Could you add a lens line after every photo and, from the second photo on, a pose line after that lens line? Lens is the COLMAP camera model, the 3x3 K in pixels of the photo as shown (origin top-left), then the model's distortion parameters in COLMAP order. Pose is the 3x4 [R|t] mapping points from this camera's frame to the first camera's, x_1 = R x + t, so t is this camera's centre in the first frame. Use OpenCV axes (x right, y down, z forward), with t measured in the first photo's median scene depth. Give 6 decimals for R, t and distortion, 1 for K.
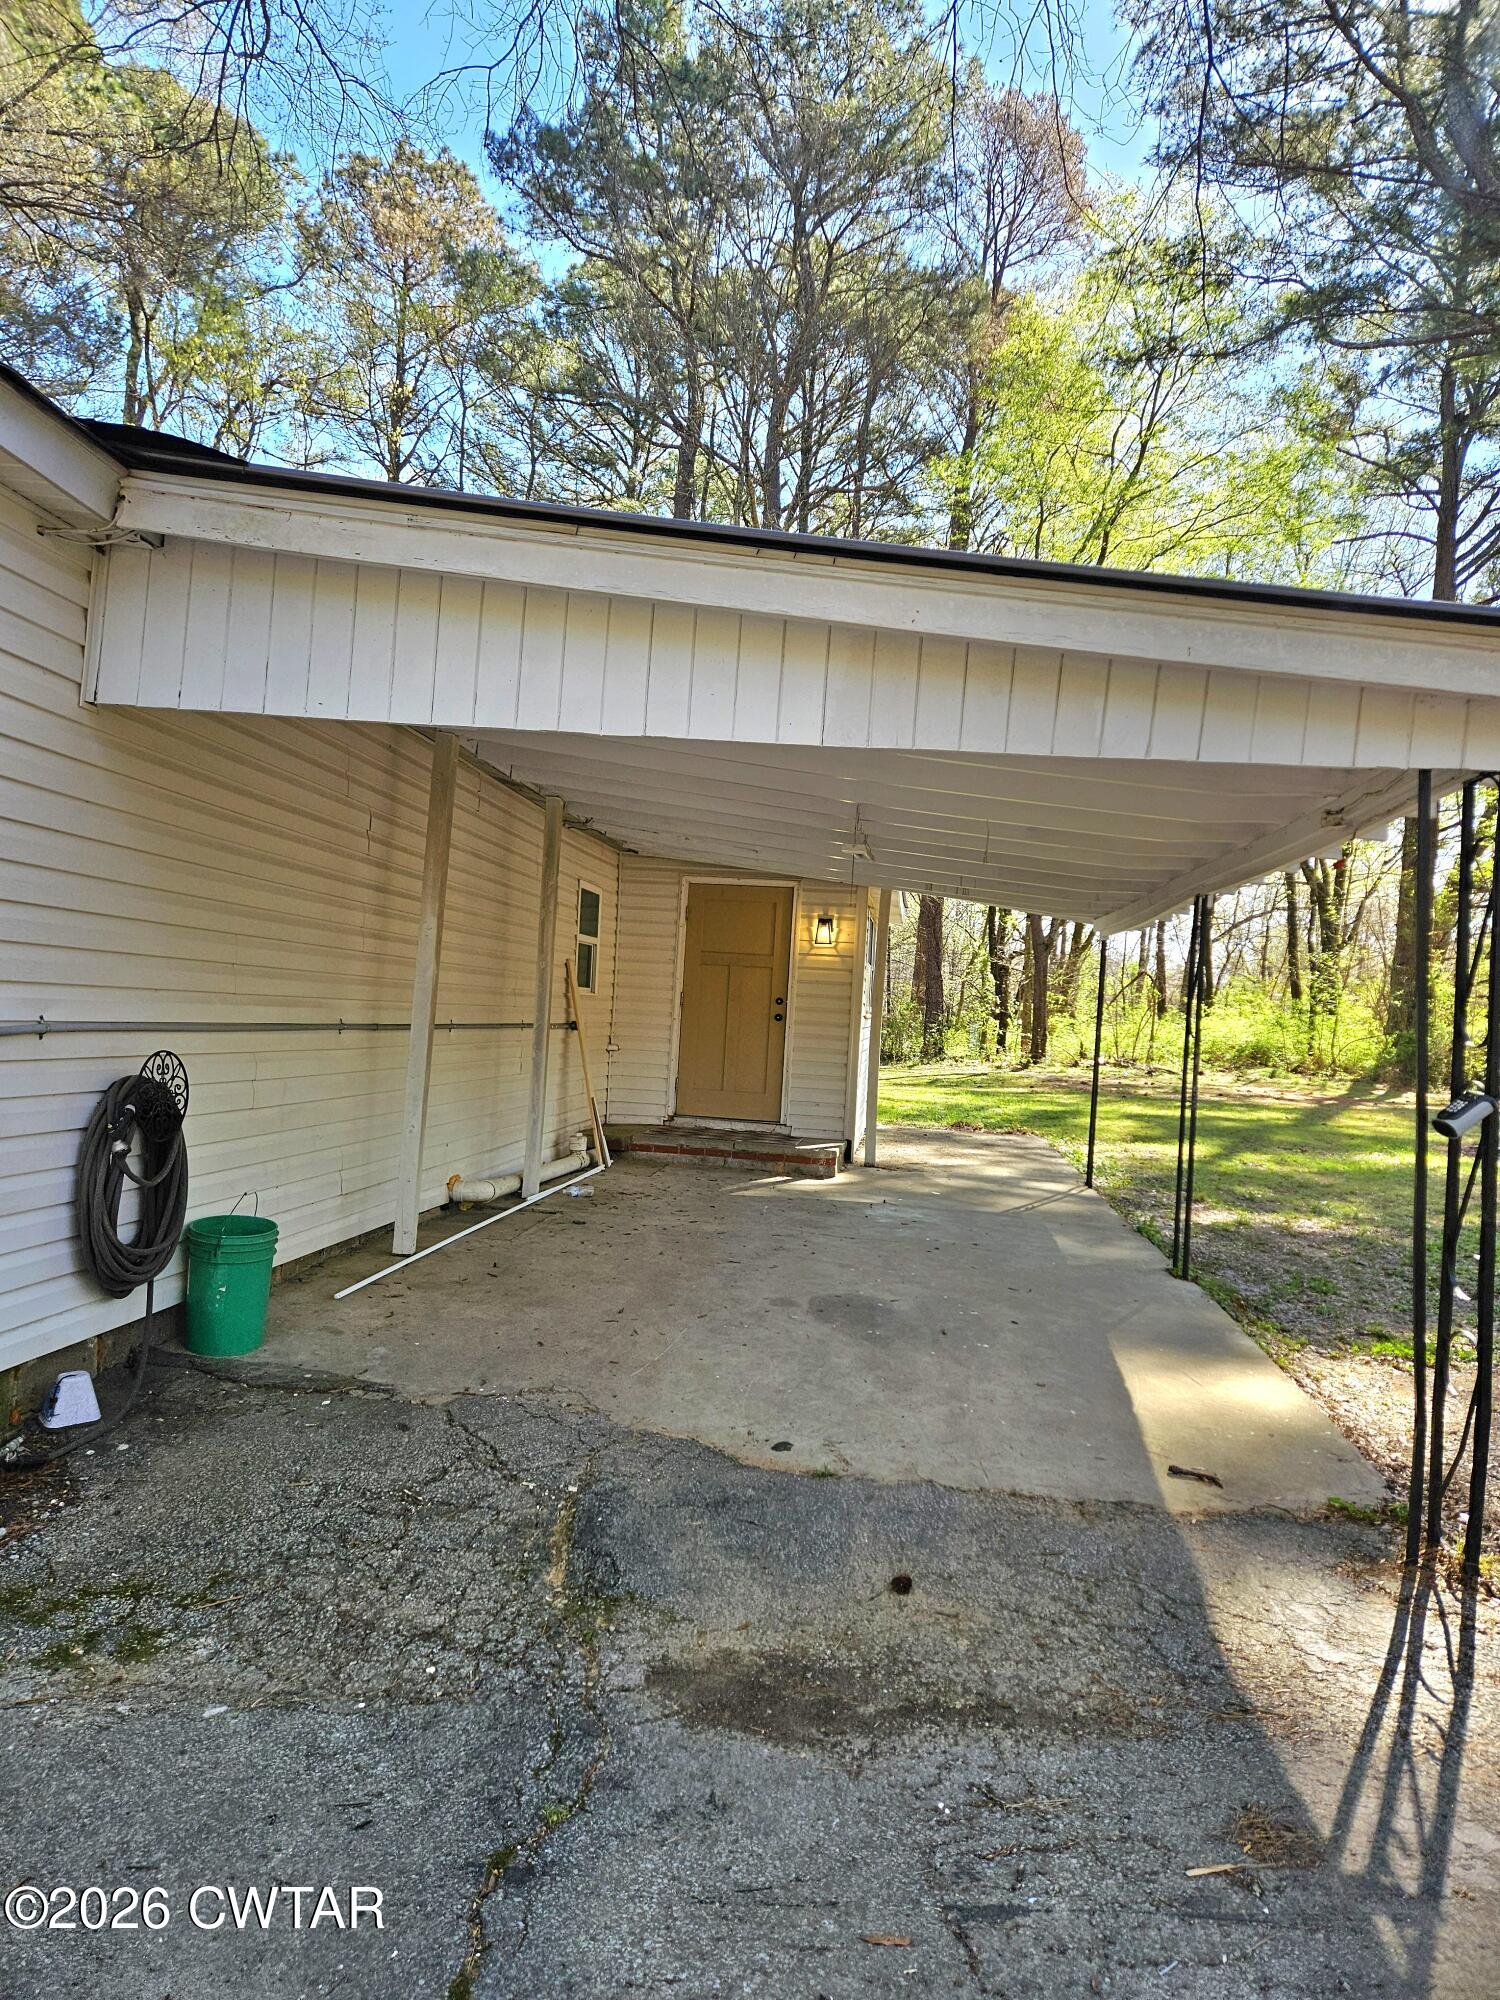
lens RADIAL K [[1328.4, 0, 748.7], [0, 1328.4, 989.1], [0, 0, 1]] dist [0.087307, -0.069841]
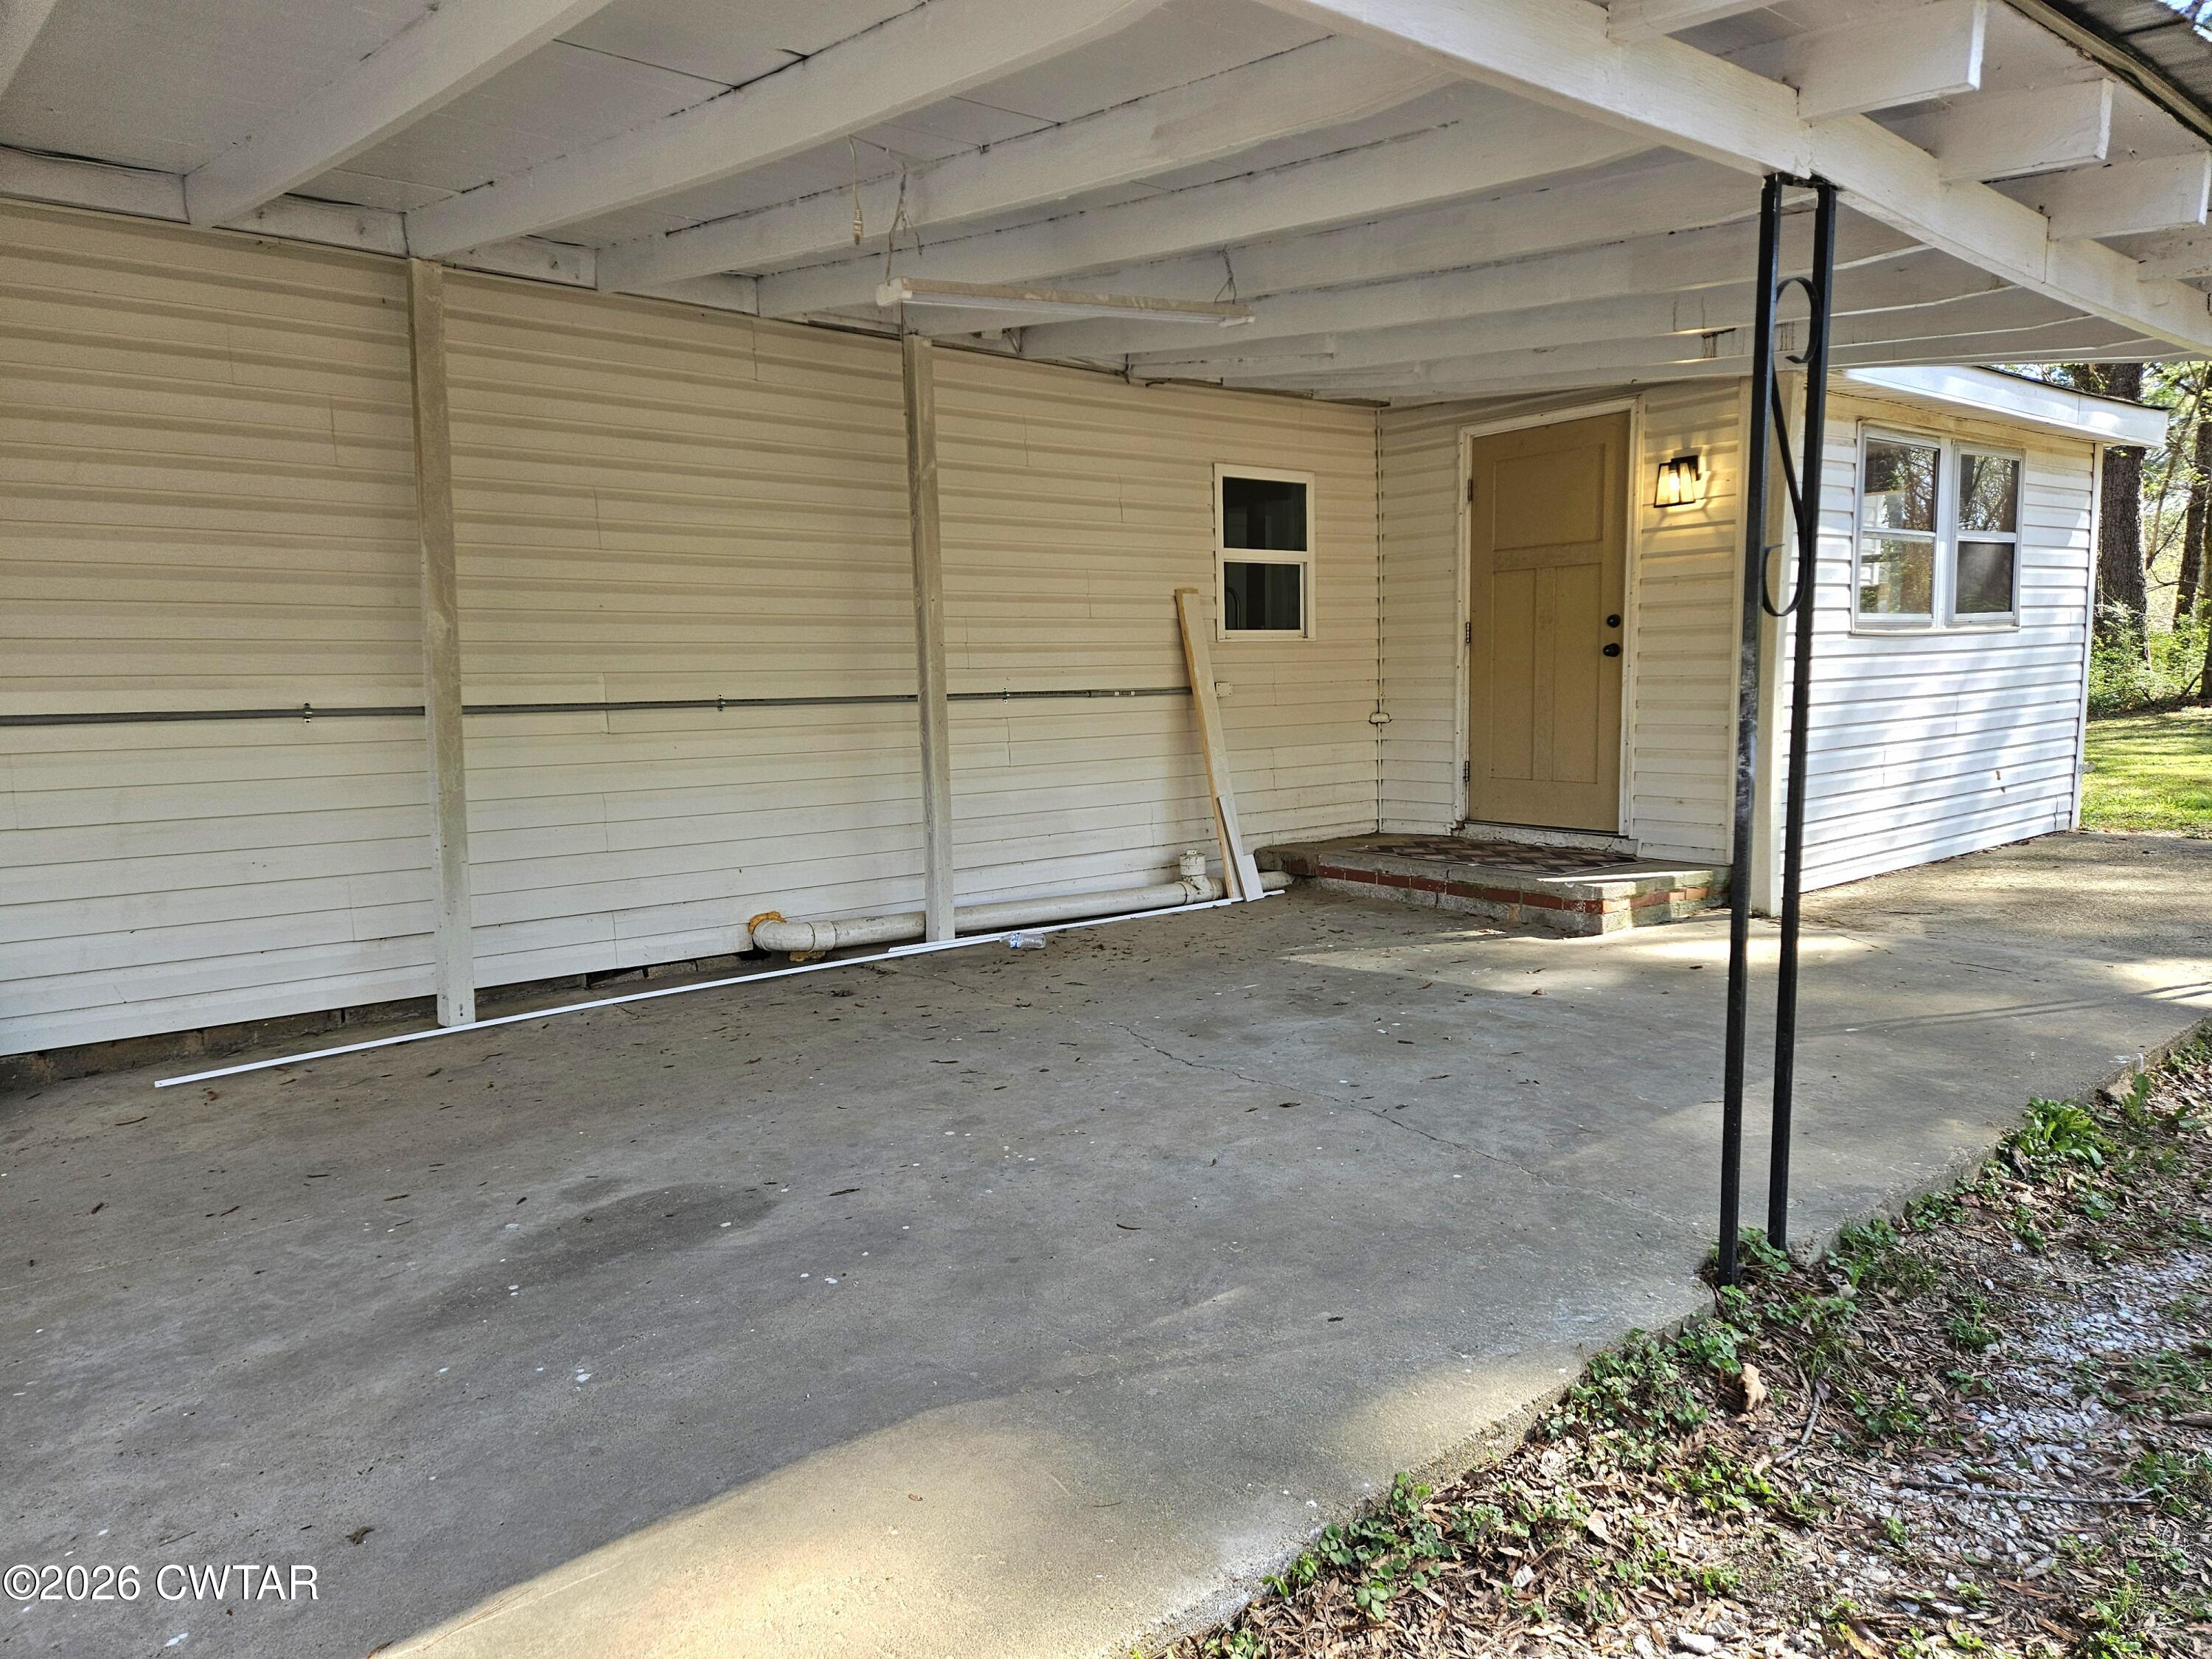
lens RADIAL K [[1469.2, 0, 1106.8], [0, 1469.2, 837.3], [0, 0, 1]] dist [0.087307, -0.069841]
pose [[0.716675, 0.007534, -0.697366, 0.312783], [0.072705, 0.993686, 0.085453, 0.031241], [0.693607, -0.111944, 0.711602, 0.391528]]
